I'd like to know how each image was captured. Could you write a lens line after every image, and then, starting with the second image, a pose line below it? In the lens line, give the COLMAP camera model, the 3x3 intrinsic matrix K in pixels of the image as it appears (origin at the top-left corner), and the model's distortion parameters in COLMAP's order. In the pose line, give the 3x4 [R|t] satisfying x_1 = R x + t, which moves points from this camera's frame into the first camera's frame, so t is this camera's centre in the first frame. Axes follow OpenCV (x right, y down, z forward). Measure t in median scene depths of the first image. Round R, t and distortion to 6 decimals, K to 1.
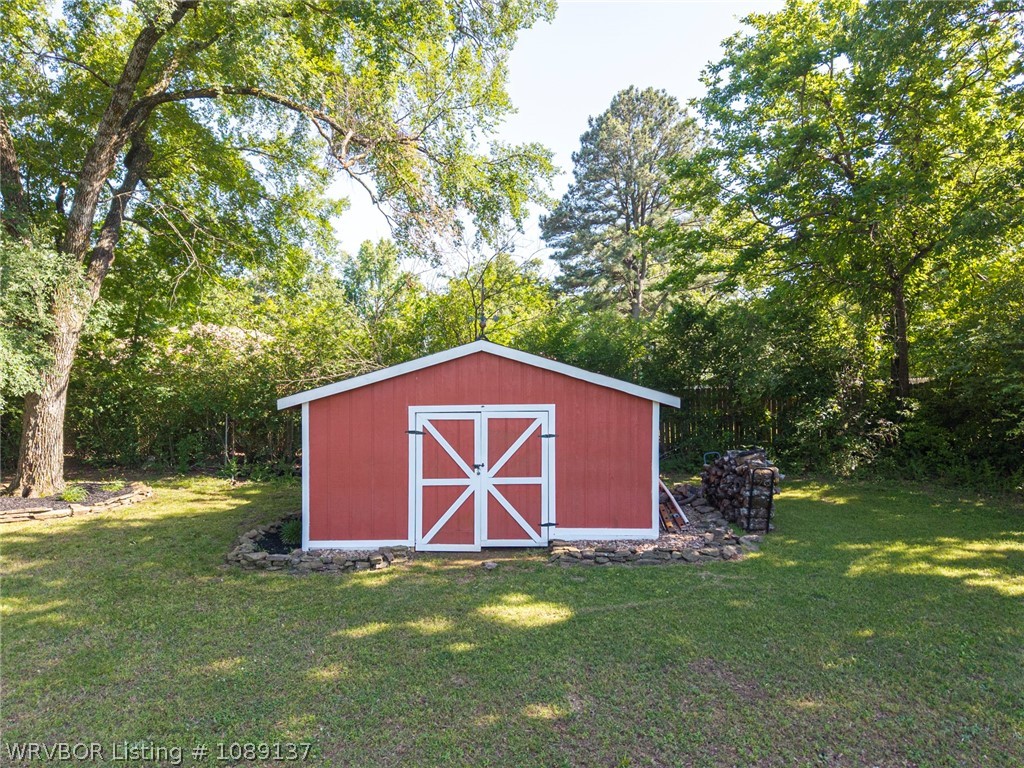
lens RADIAL K [[679.7, 0, 515.1], [0, 679.7, 385.2], [0, 0, 1]] dist [0.048222, -0.058067]
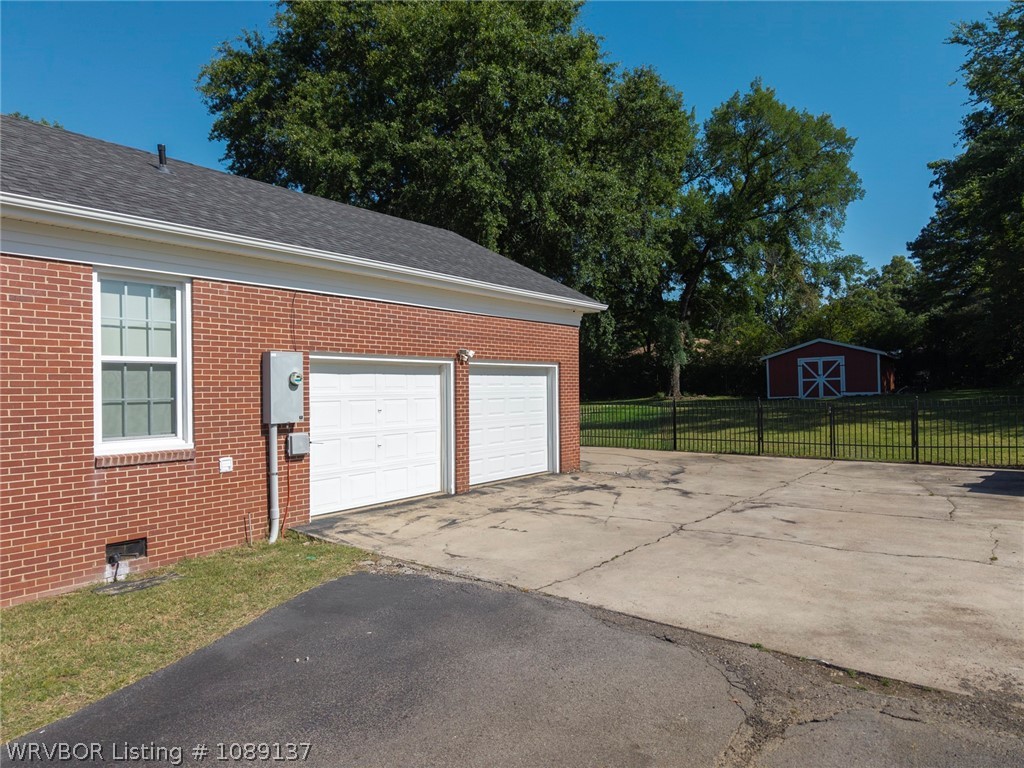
lens RADIAL K [[679.7, 0, 515.1], [0, 679.7, 385.2], [0, 0, 1]] dist [0.048222, -0.058067]
pose [[0.840910, -0.028878, -0.540404, 0.518899], [0.025611, 0.999580, -0.013562, 0.177484], [0.540568, -0.002436, 0.841297, -2.746439]]
